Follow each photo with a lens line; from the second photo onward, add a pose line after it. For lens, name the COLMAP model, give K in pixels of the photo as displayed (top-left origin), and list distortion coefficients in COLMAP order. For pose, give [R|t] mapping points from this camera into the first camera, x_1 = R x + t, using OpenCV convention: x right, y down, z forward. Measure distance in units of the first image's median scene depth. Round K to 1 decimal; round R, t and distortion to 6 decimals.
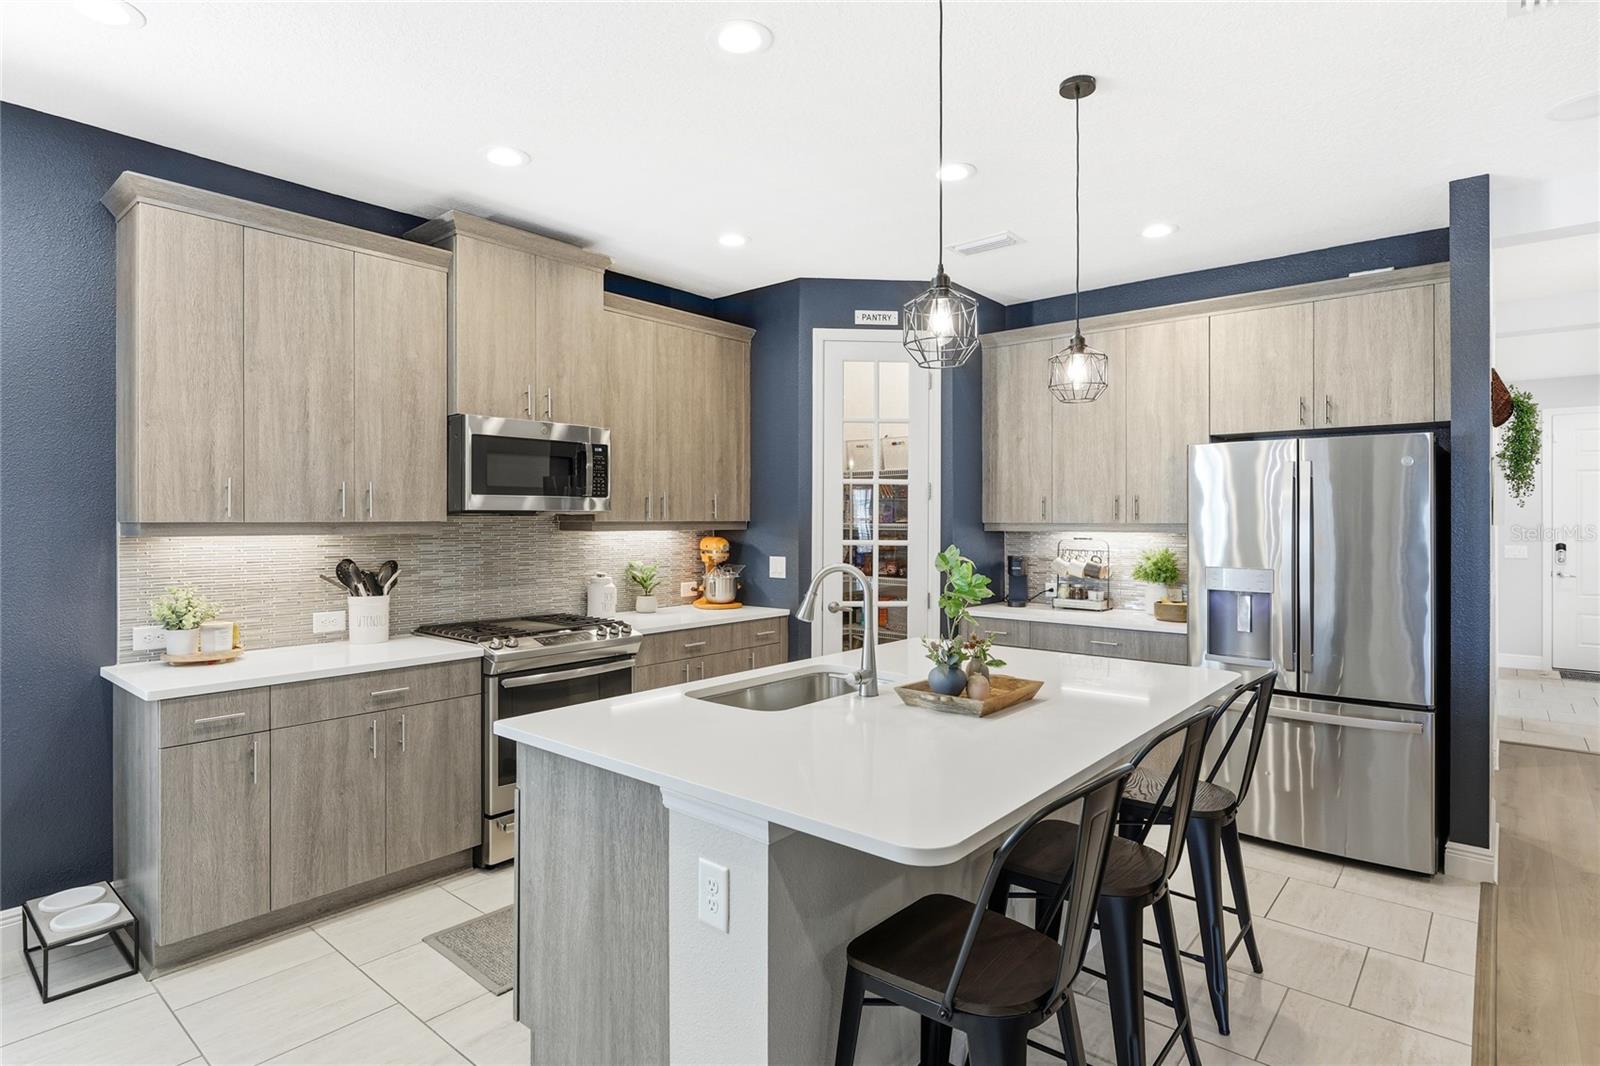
lens RADIAL K [[834.1, 0, 792.9], [0, 834.1, 518.2], [0, 0, 1]] dist [-0.005207, -0.001293]
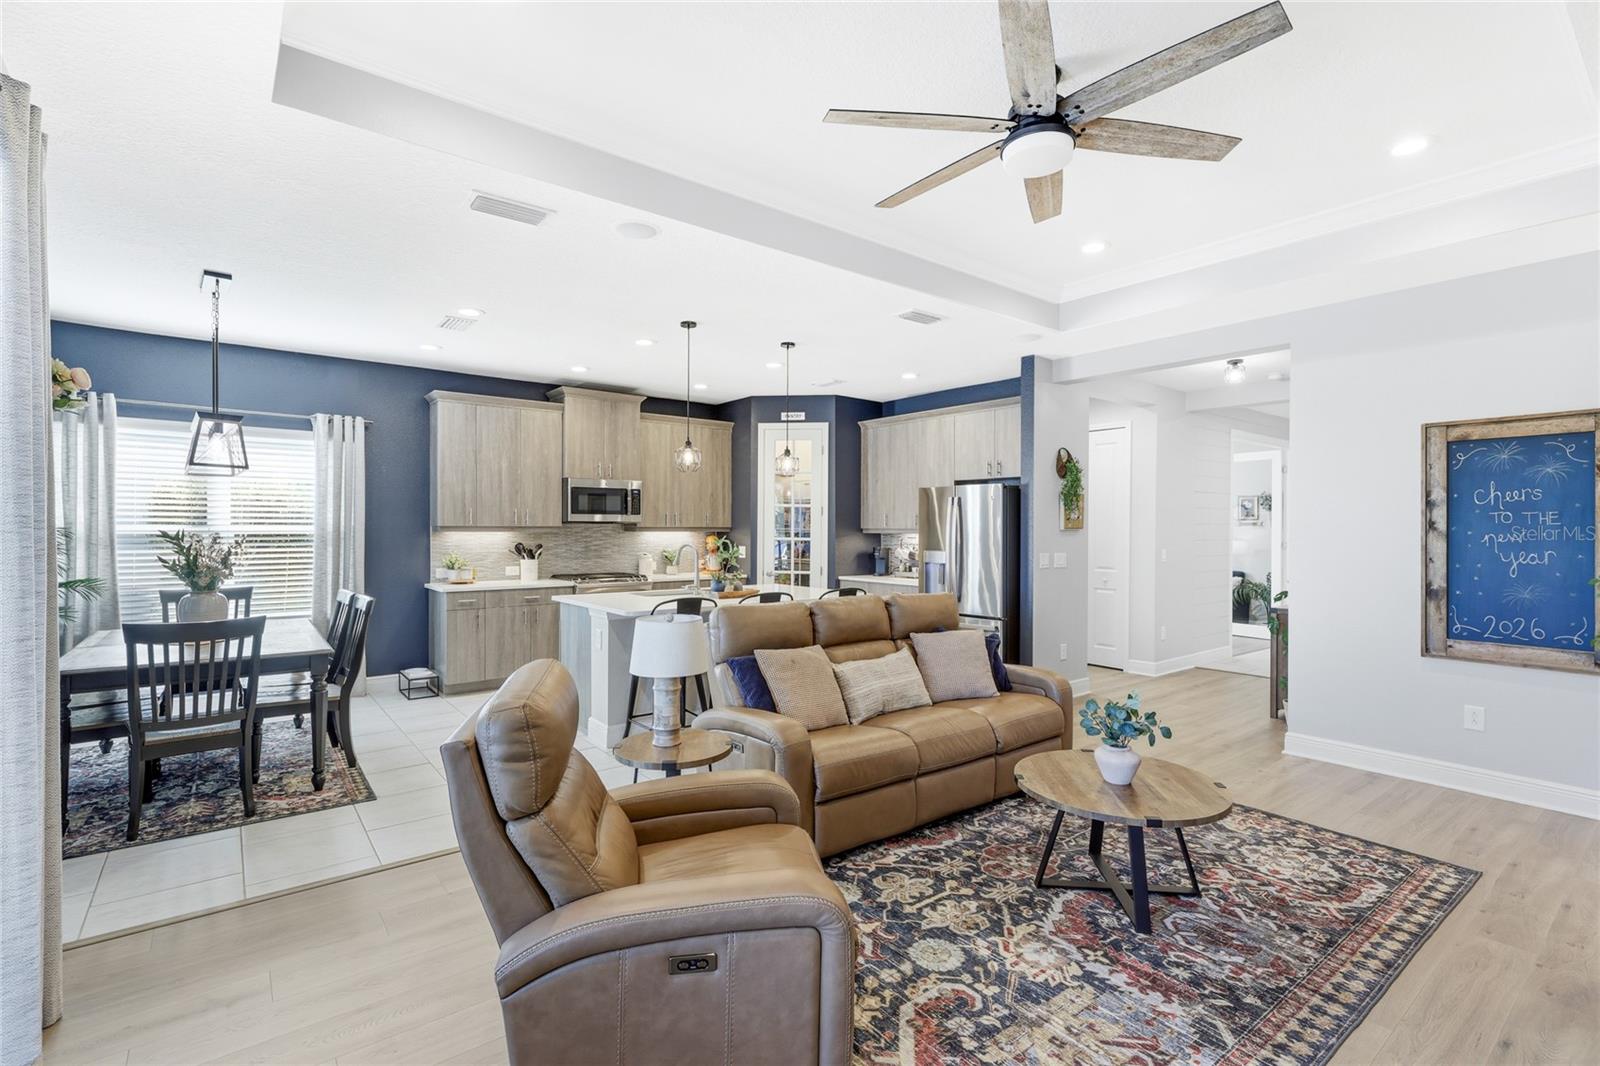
lens RADIAL K [[731.1, 0, 800.0], [0, 731.1, 533.0], [0, 0, 1]] dist [-0.000502, -0.000147]
pose [[0.981309, 0.005437, -0.192364, 0.561570], [-0.003900, 0.999957, 0.008368, 0.003011], [0.192402, -0.007462, 0.981288, -0.757351]]
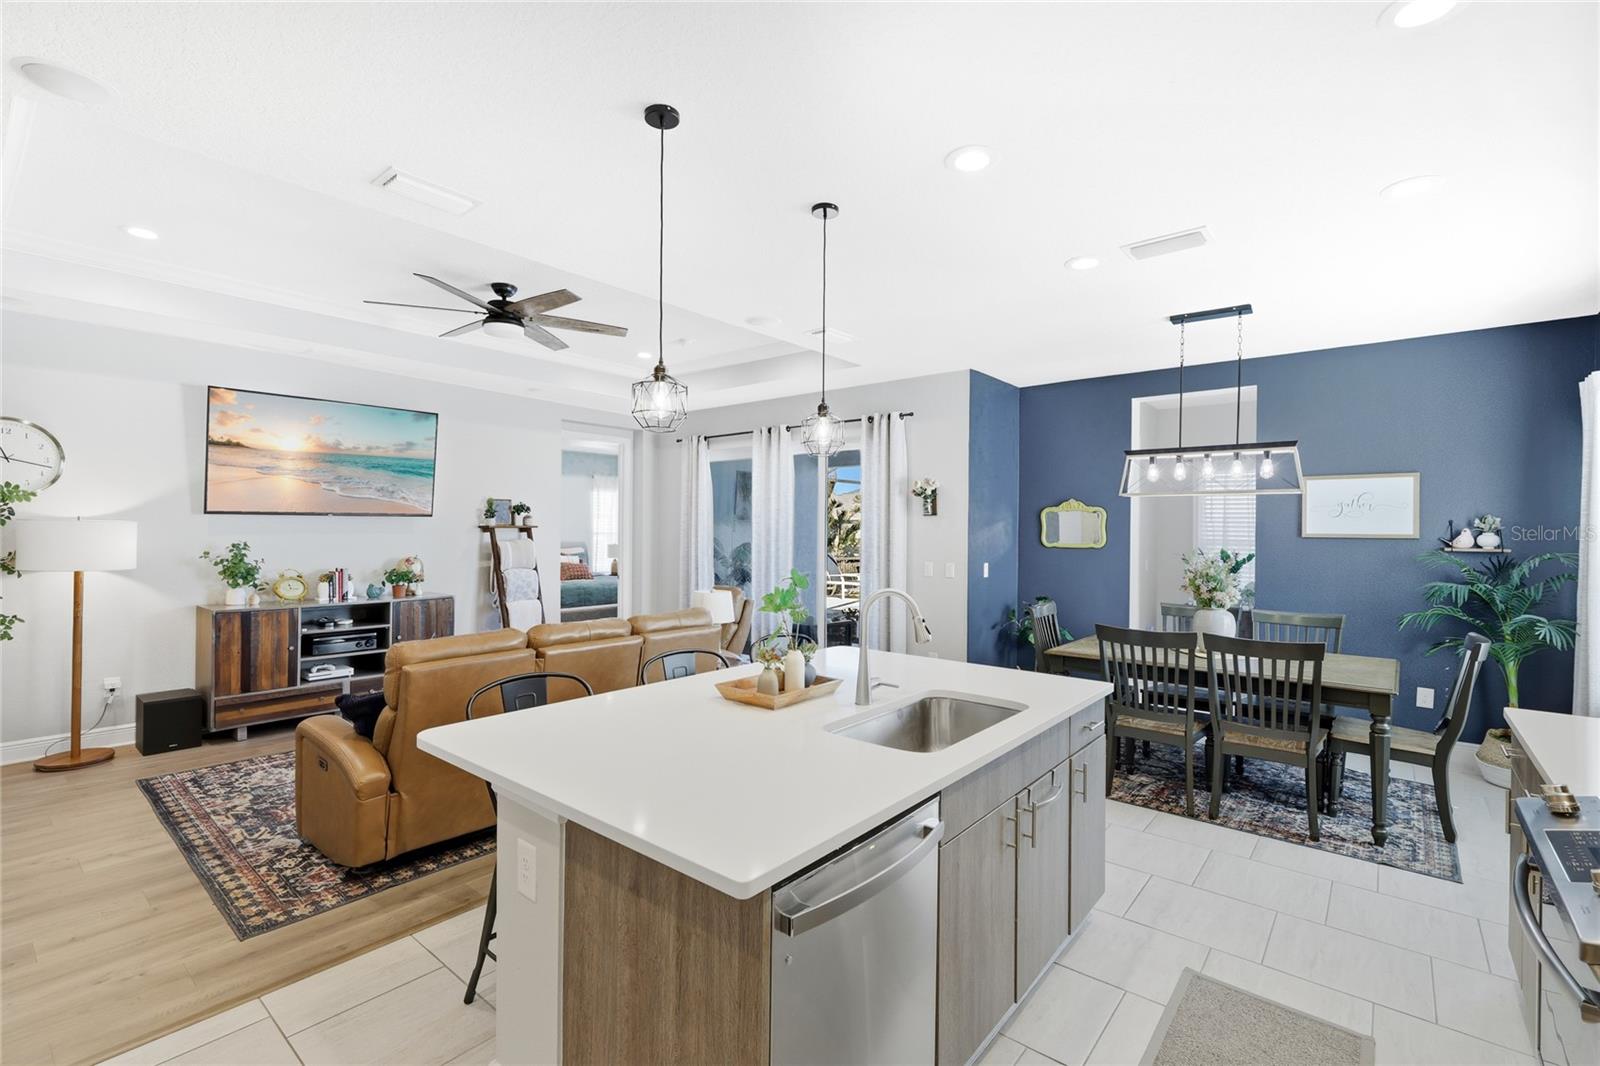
lens RADIAL K [[731.1, 0, 800.0], [0, 731.1, 533.0], [0, 0, 1]] dist [-0.000502, -0.000147]
pose [[-0.999852, -0.009300, -0.014497, 0.130233], [-0.009359, 0.999948, 0.003997, -0.015479], [0.014459, 0.004132, -0.999887, 1.365973]]
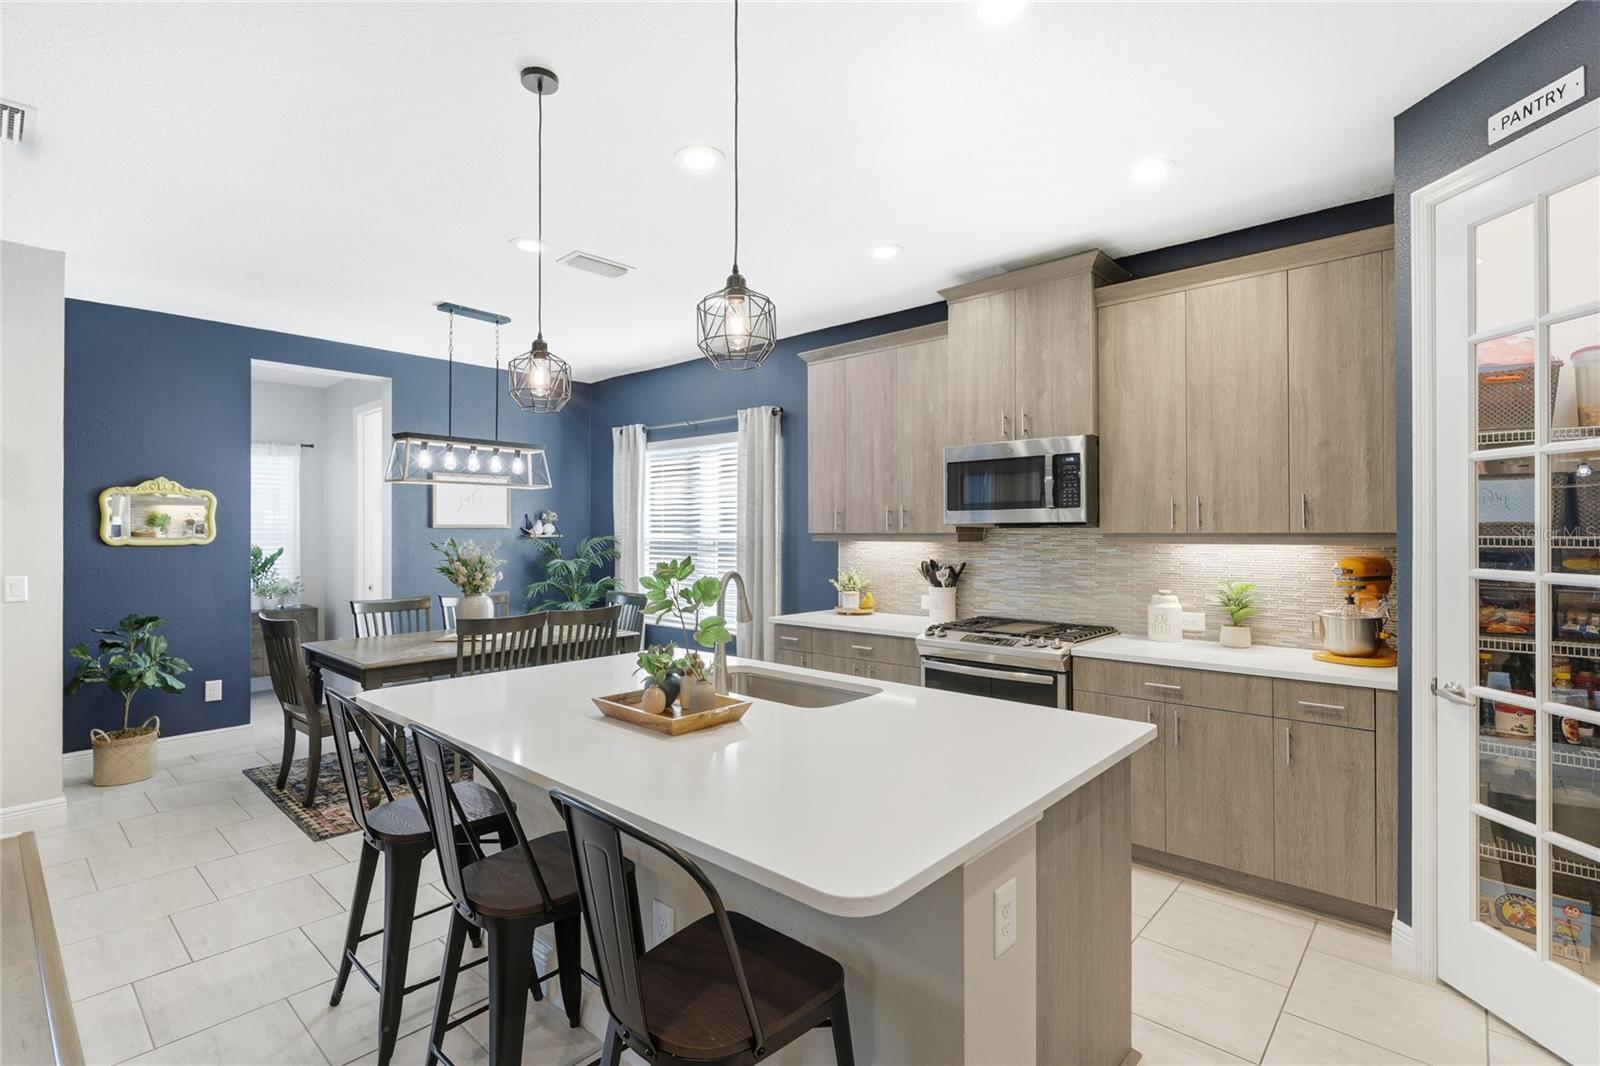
lens RADIAL K [[752.2, 0, 800.0], [0, 752.2, 533.0], [0, 0, 1]] dist [0.005722, 0.000516]
pose [[-0.019664, -0.001142, -0.999806, 0.718531], [0.003099, 0.999994, -0.001203, 0.004931], [0.999802, -0.003122, -0.019660, 0.770514]]
